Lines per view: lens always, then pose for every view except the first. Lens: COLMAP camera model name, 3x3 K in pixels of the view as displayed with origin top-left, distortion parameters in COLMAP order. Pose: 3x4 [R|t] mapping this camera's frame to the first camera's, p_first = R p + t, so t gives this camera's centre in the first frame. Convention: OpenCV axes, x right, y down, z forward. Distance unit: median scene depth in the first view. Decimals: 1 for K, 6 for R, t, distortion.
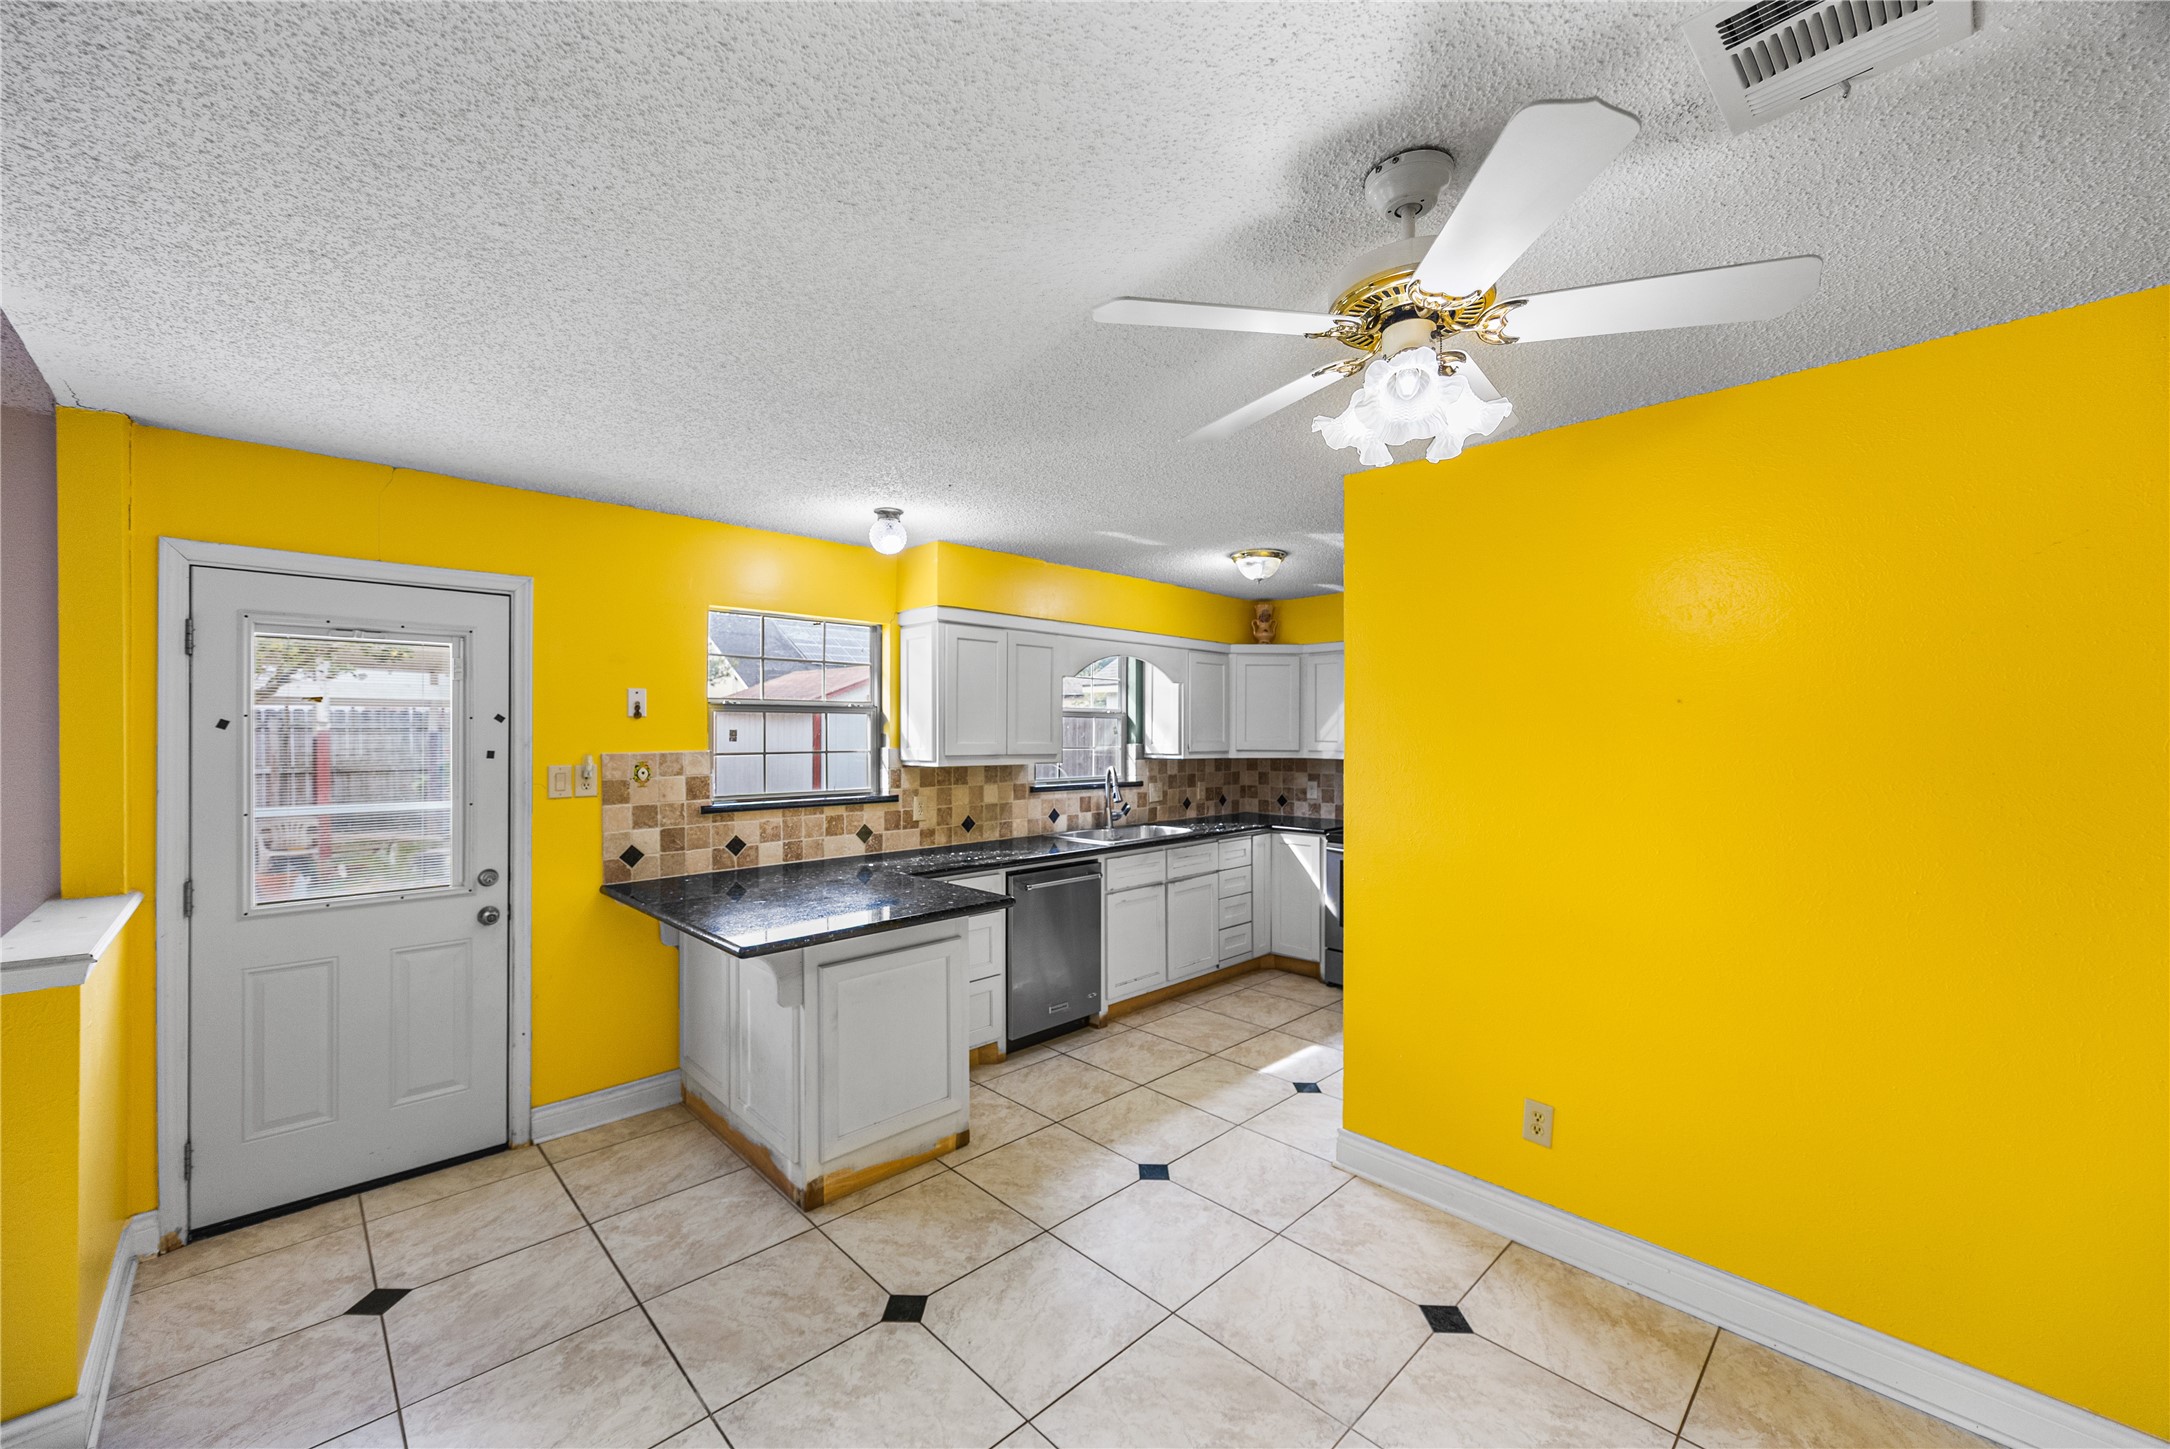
lens RADIAL K [[839.0, 0, 1080.1], [0, 839.0, 734.9], [0, 0, 1]] dist [-0.002738, 0.000521]
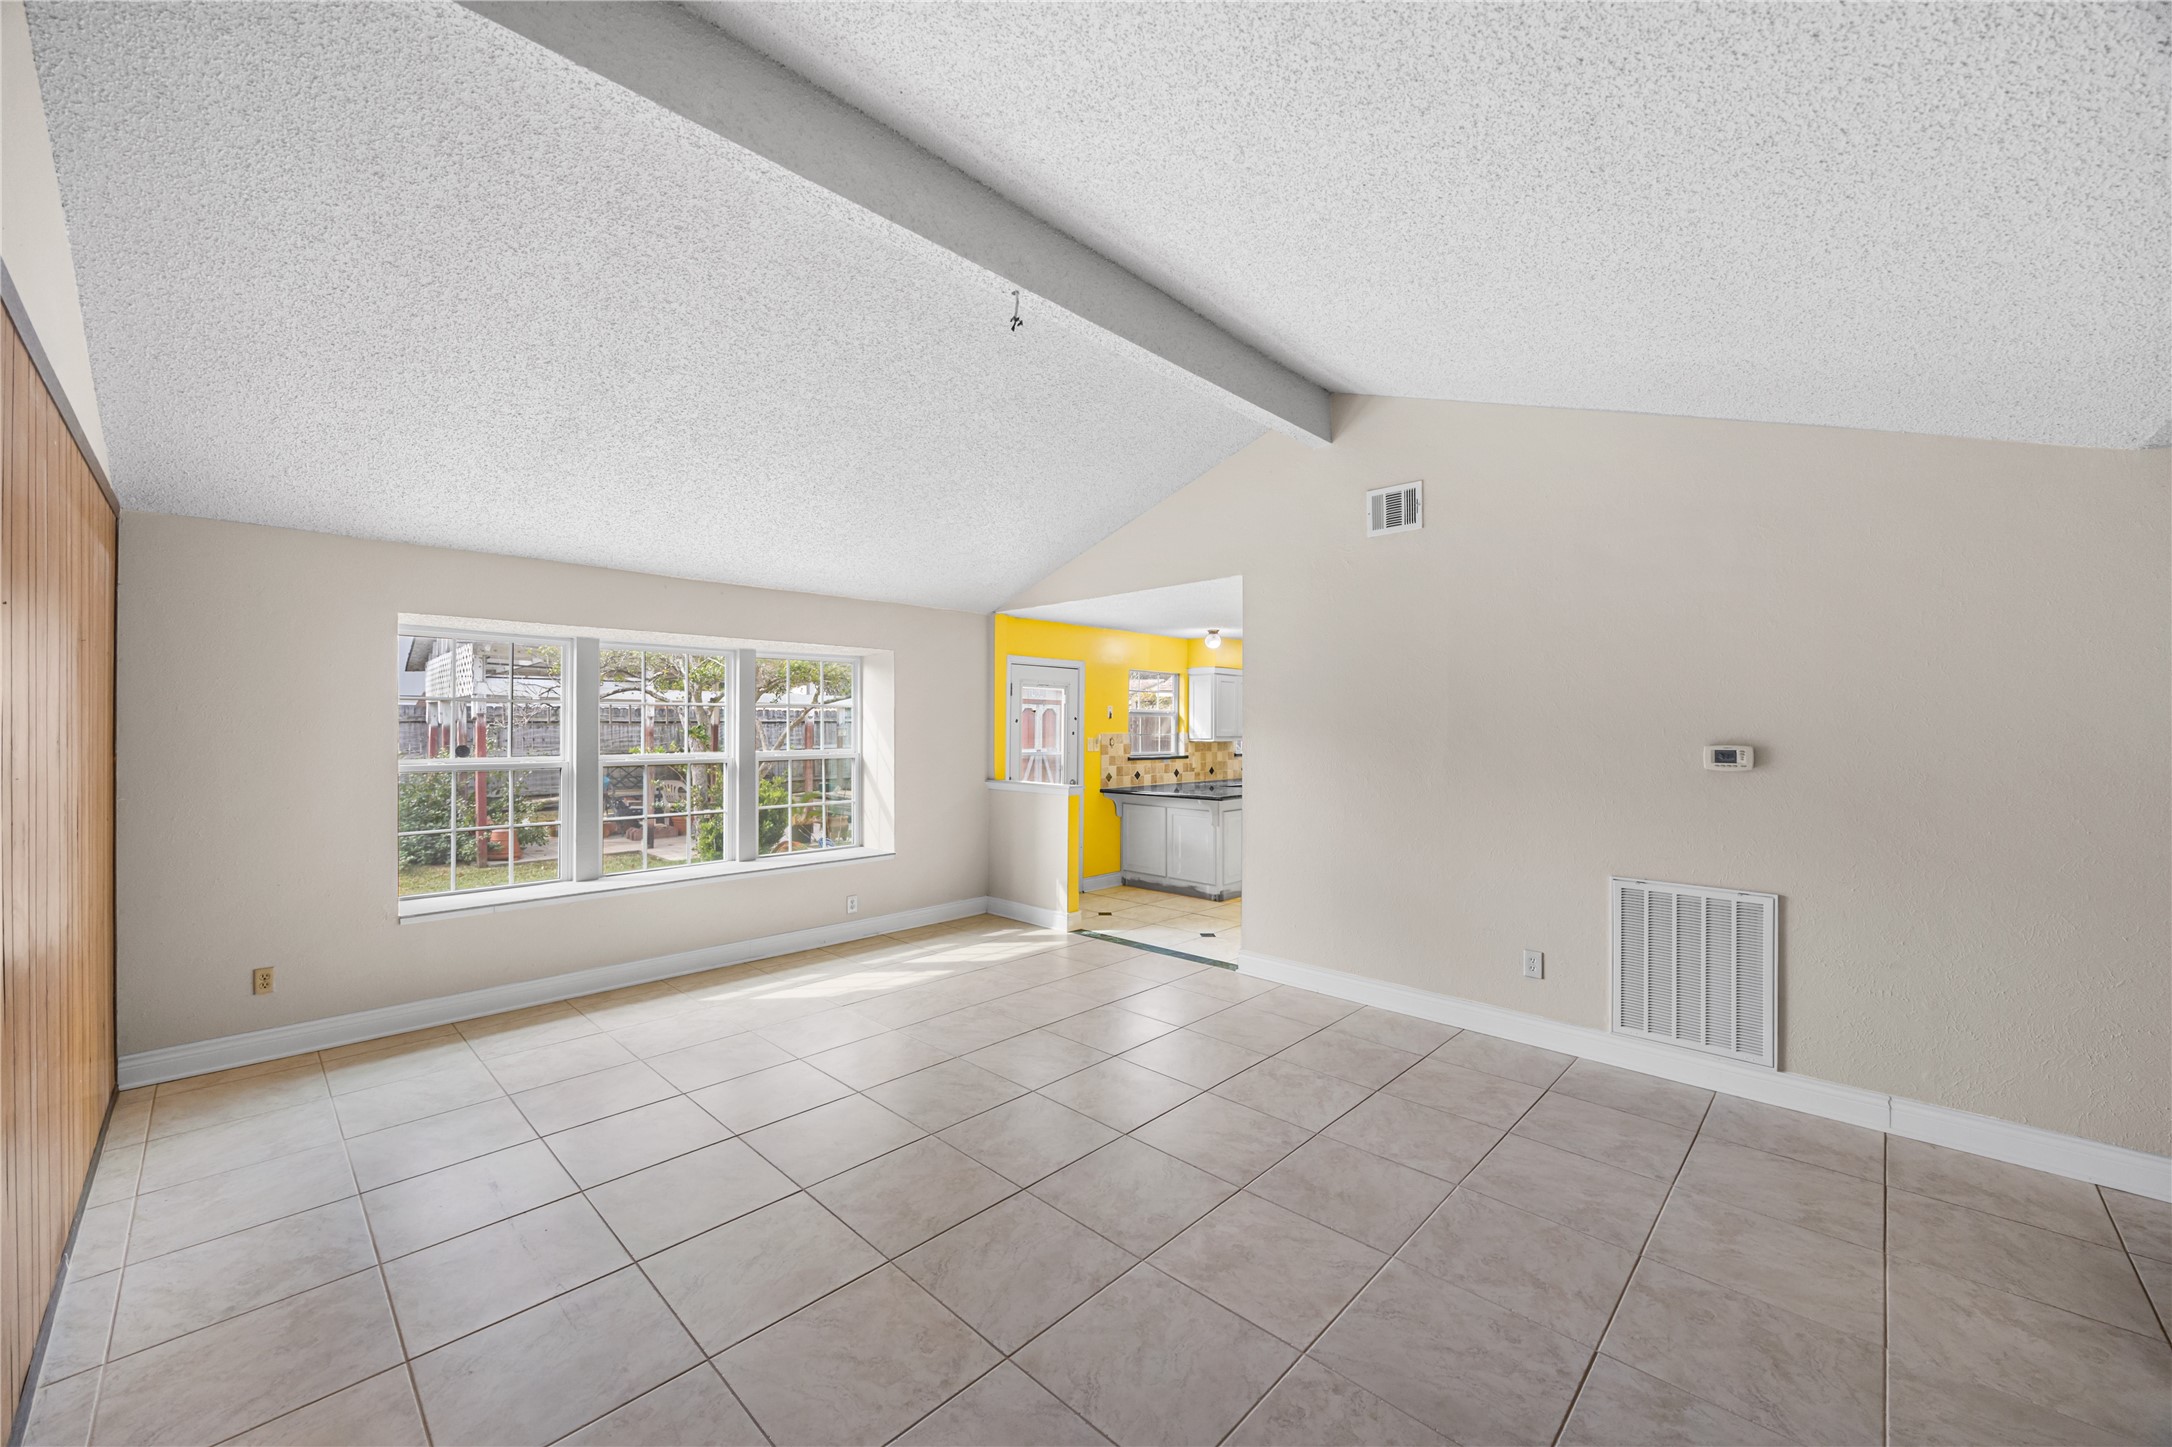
lens RADIAL K [[839.8, 0, 1082.7], [0, 839.8, 709.8], [0, 0, 1]] dist [-0.002738, 0.000521]
pose [[0.999207, 0.005339, 0.039464, -0.540020], [-0.004490, 0.999758, -0.021552, 0.004492], [-0.039570, 0.021357, 0.998989, -1.040389]]
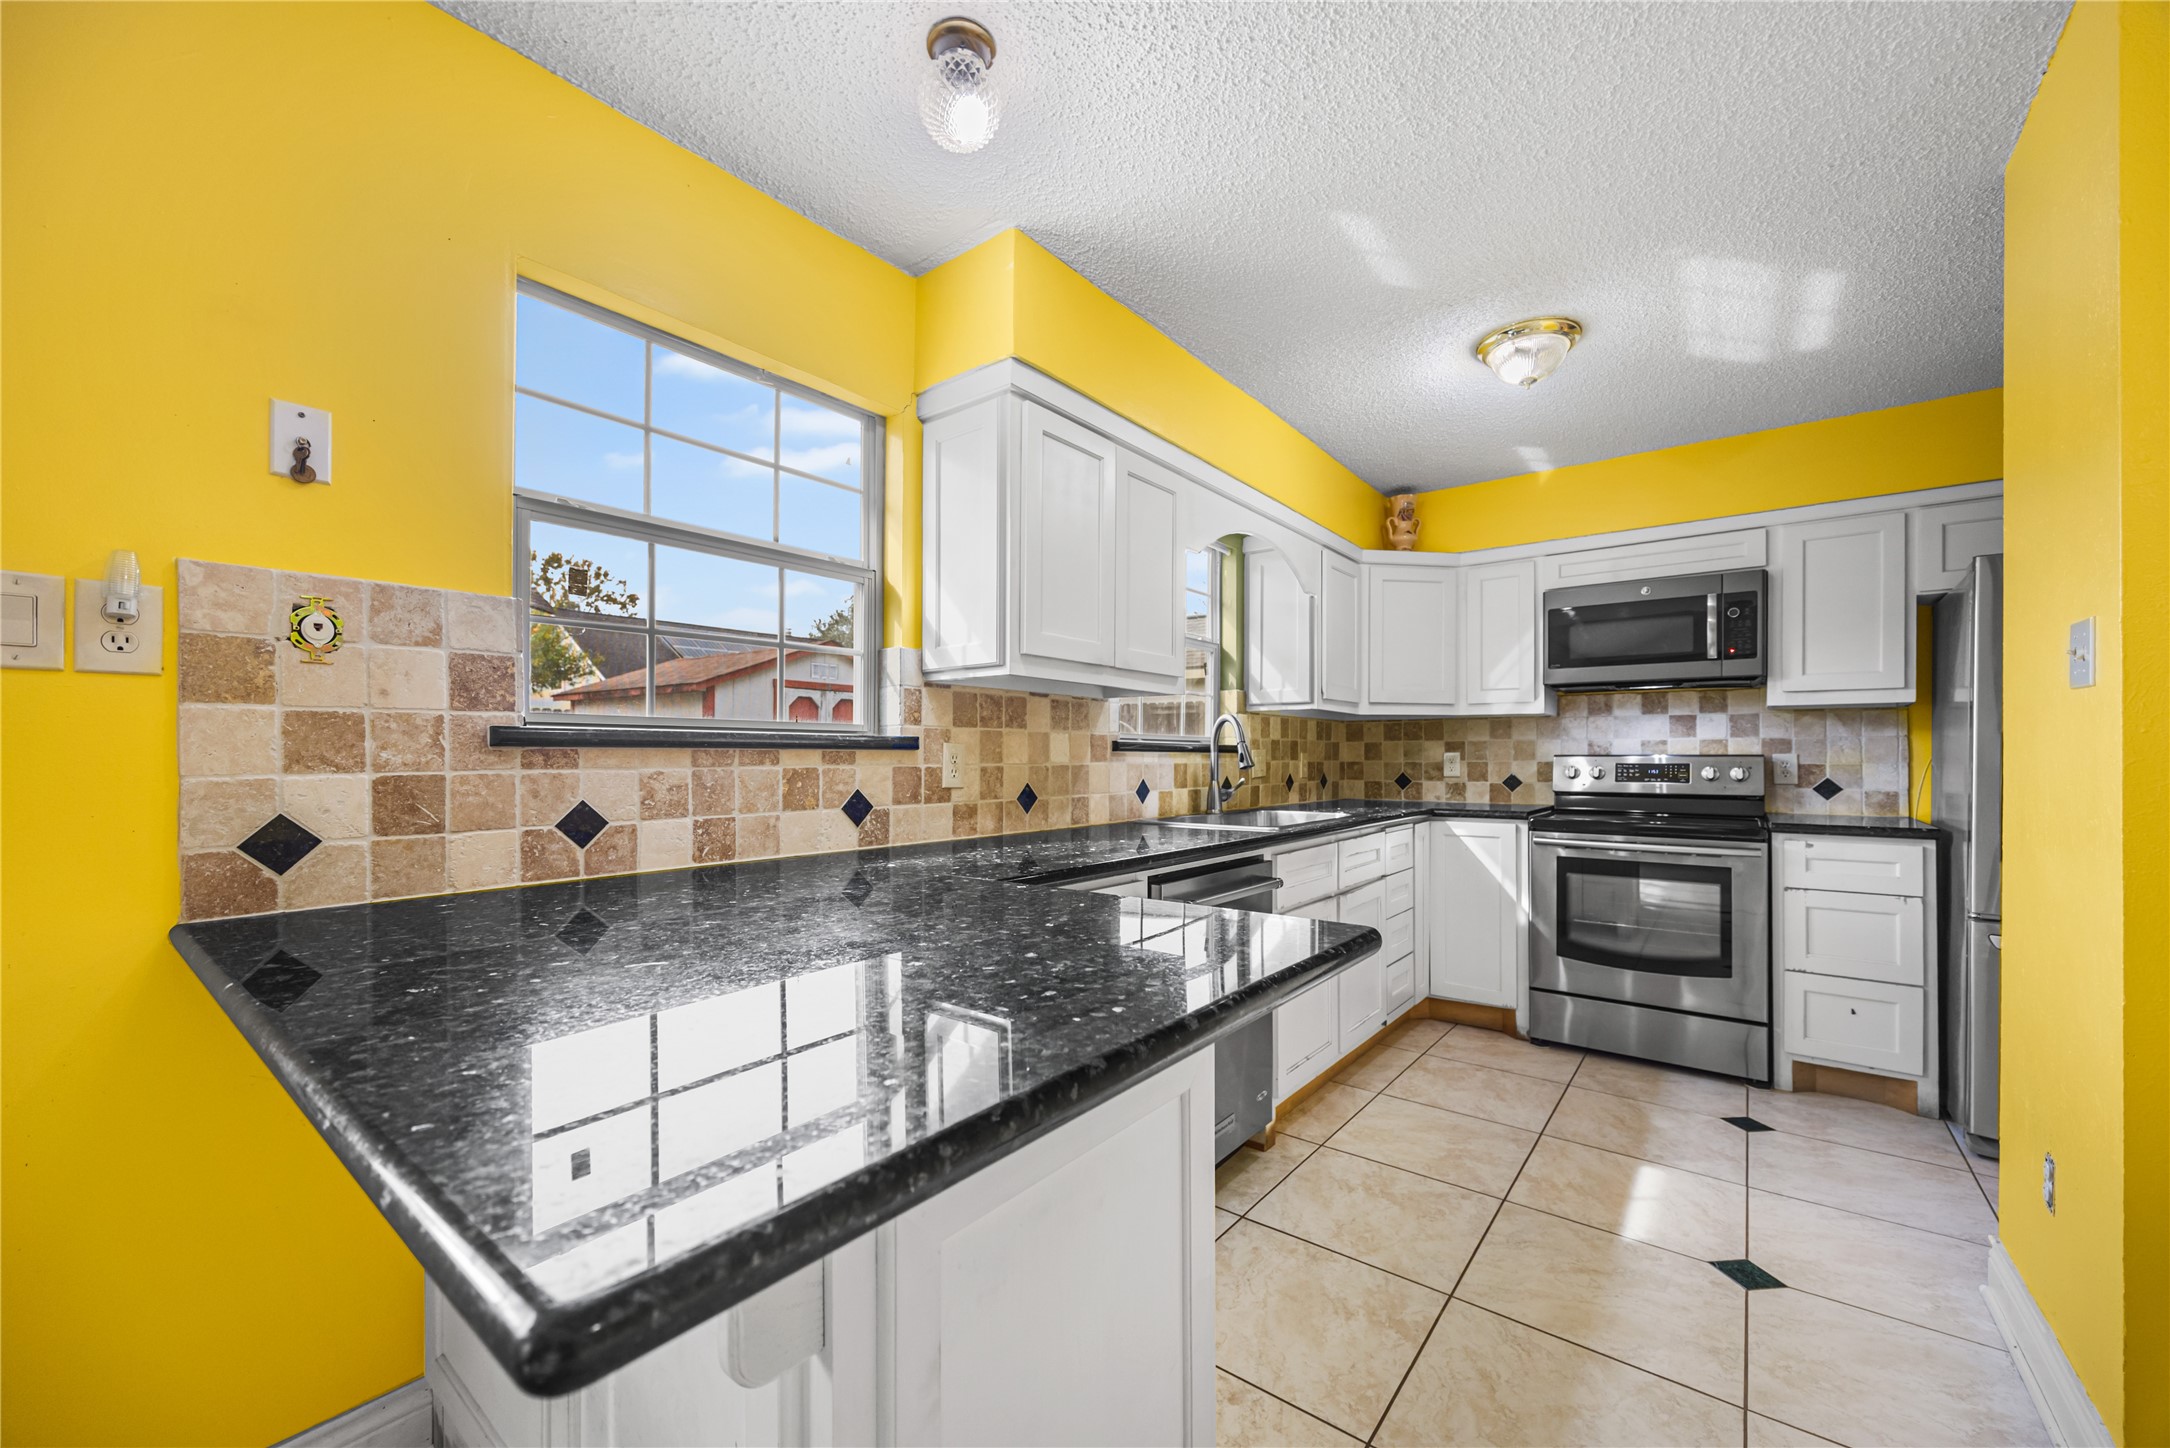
lens RADIAL K [[839.0, 0, 1090.7], [0, 839.0, 754.1], [0, 0, 1]] dist [-0.002738, 0.000521]
pose [[0.989982, 0.003092, 0.141162, -0.176325], [-0.002699, 0.999992, -0.002971, 0.080203], [-0.141170, 0.002561, 0.989982, 0.445243]]
